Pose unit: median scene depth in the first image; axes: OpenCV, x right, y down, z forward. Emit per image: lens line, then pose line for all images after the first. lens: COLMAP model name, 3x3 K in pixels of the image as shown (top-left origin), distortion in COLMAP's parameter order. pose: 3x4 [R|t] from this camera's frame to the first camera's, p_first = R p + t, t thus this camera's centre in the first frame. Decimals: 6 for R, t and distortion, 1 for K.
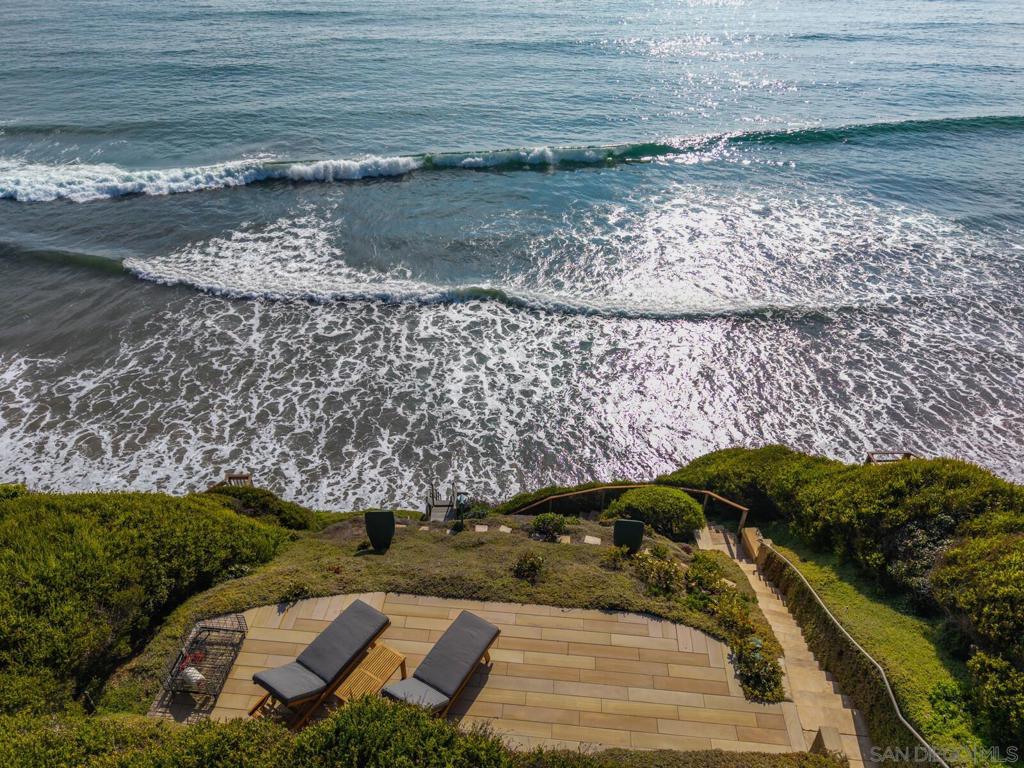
lens RADIAL K [[702.9, 0, 508.2], [0, 702.9, 378.8], [0, 0, 1]] dist [0.018731, -0.001812]
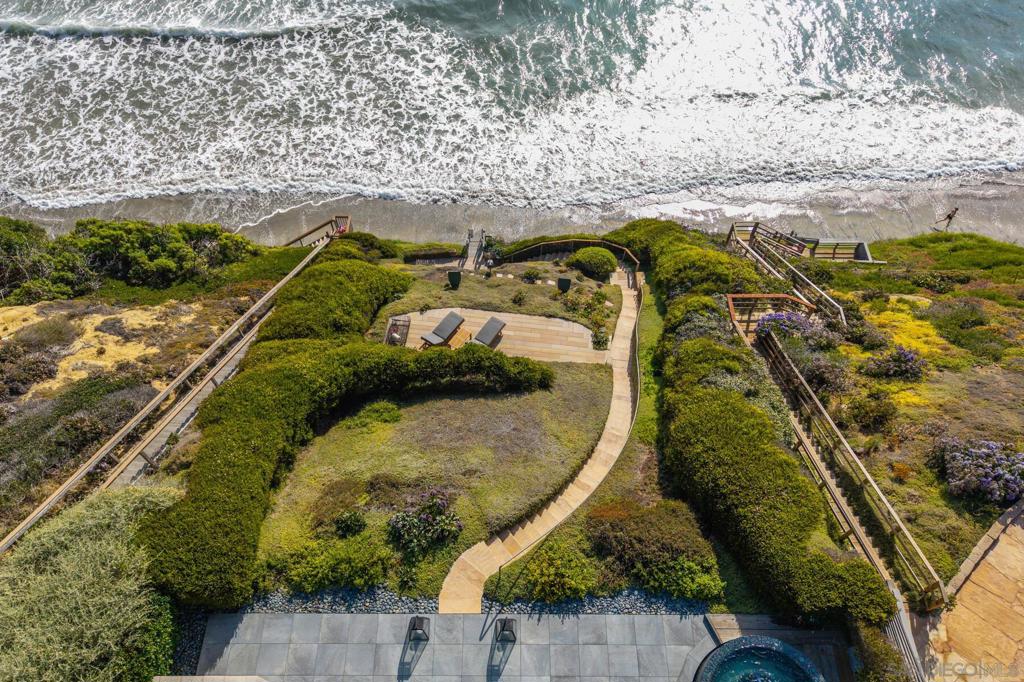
lens RADIAL K [[711.6, 0, 511.6], [0, 711.6, 340.8], [0, 0, 1]] dist [0.000177, 0.000004]
pose [[0.999529, 0.024955, -0.017838, 0.055762], [-0.016146, 0.922450, 0.385779, -0.584628], [0.026082, -0.385310, 0.922419, -1.416691]]
